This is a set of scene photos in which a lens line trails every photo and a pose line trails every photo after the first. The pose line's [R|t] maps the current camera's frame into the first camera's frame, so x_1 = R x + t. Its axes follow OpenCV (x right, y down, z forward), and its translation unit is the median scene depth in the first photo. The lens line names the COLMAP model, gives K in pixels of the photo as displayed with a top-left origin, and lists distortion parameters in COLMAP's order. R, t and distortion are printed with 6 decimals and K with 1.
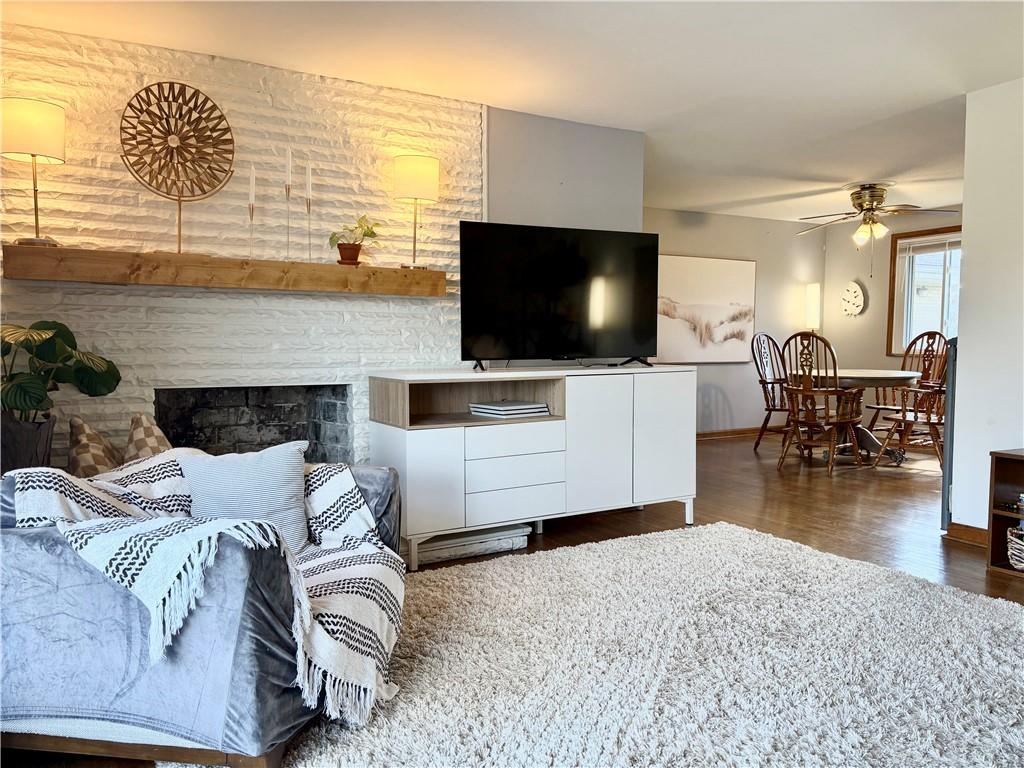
lens RADIAL K [[782.3, 0, 519.4], [0, 782.3, 390.7], [0, 0, 1]] dist [0.037241, -0.054241]
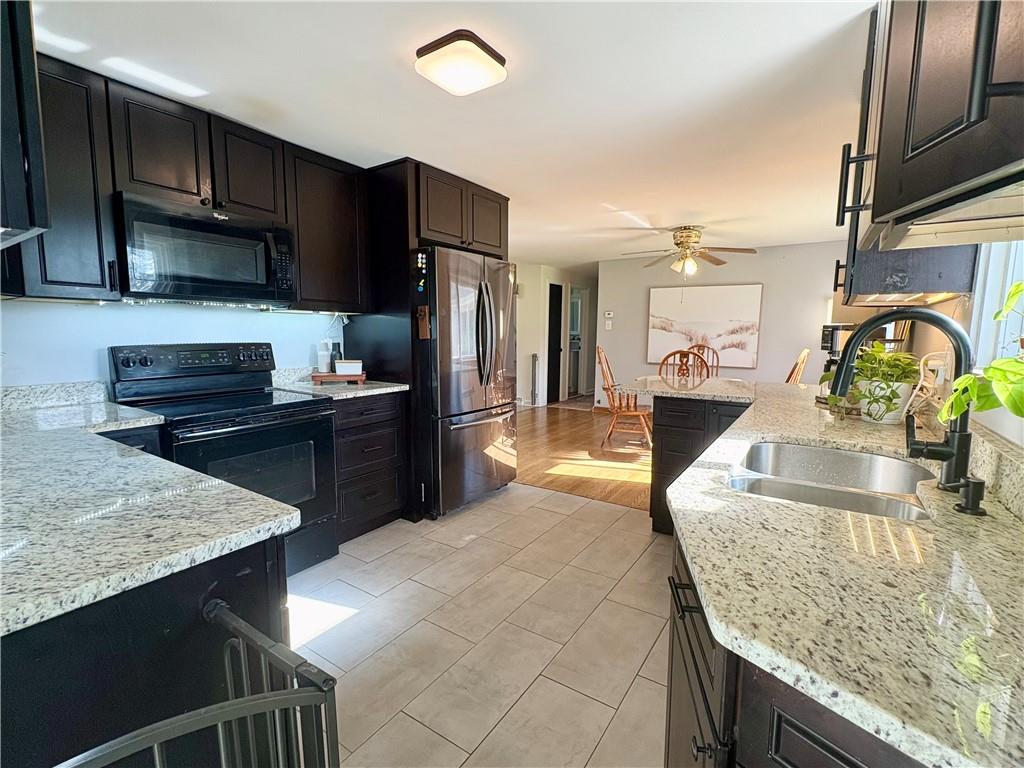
lens RADIAL K [[474.0, 0, 515.9], [0, 474.0, 387.3], [0, 0, 1]] dist [-0.001947, 0.000136]
pose [[0.424419, 0.109506, -0.898820, 1.766760], [-0.071879, 0.993602, 0.087113, -0.098811], [0.902608, 0.027634, 0.429575, 0.795319]]
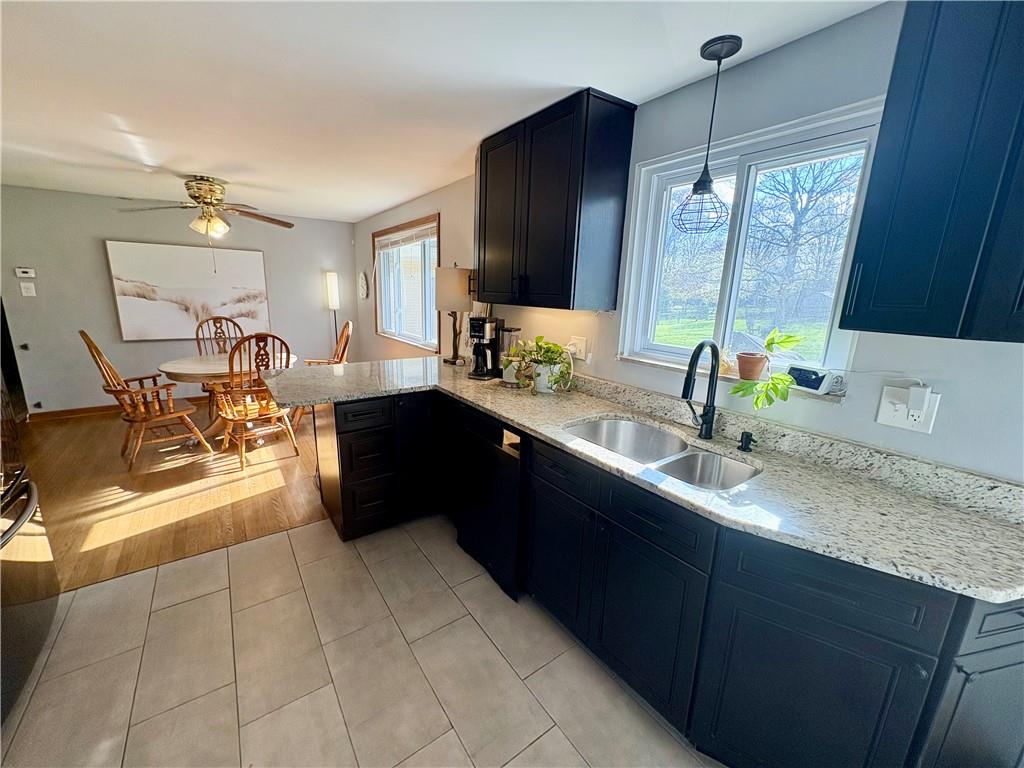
lens RADIAL K [[409.5, 0, 511.5], [0, 409.5, 384.9], [0, 0, 1]] dist [-0.000932, 0.000099]
pose [[0.997086, 0.008665, 0.075789, 1.381636], [-0.020414, 0.987599, 0.155661, -0.153215], [-0.073500, -0.156755, 0.984899, 0.742690]]
